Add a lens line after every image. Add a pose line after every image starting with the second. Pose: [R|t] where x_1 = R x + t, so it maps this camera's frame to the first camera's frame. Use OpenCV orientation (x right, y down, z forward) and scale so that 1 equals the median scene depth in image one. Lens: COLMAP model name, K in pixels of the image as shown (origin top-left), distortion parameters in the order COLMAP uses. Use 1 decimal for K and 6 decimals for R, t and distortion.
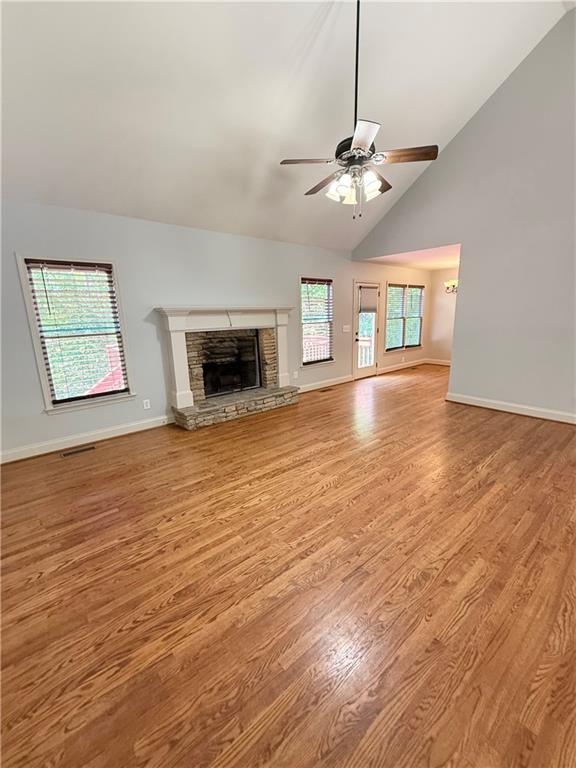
lens RADIAL K [[325.1, 0, 290.9], [0, 325.1, 384.3], [0, 0, 1]] dist [-0.001692, -0.000022]
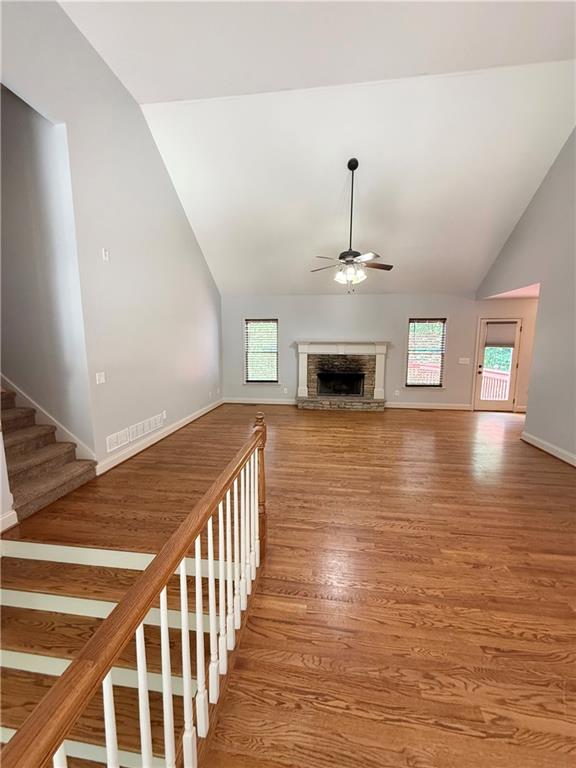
lens RADIAL K [[307.0, 0, 285.2], [0, 307.0, 383.2], [0, 0, 1]] dist [0.004431, 0.000118]
pose [[0.663733, 0.126153, -0.737254, 0.770777], [-0.179957, 0.983654, 0.006304, 0.006611], [0.725999, 0.128490, 0.675586, -0.178548]]
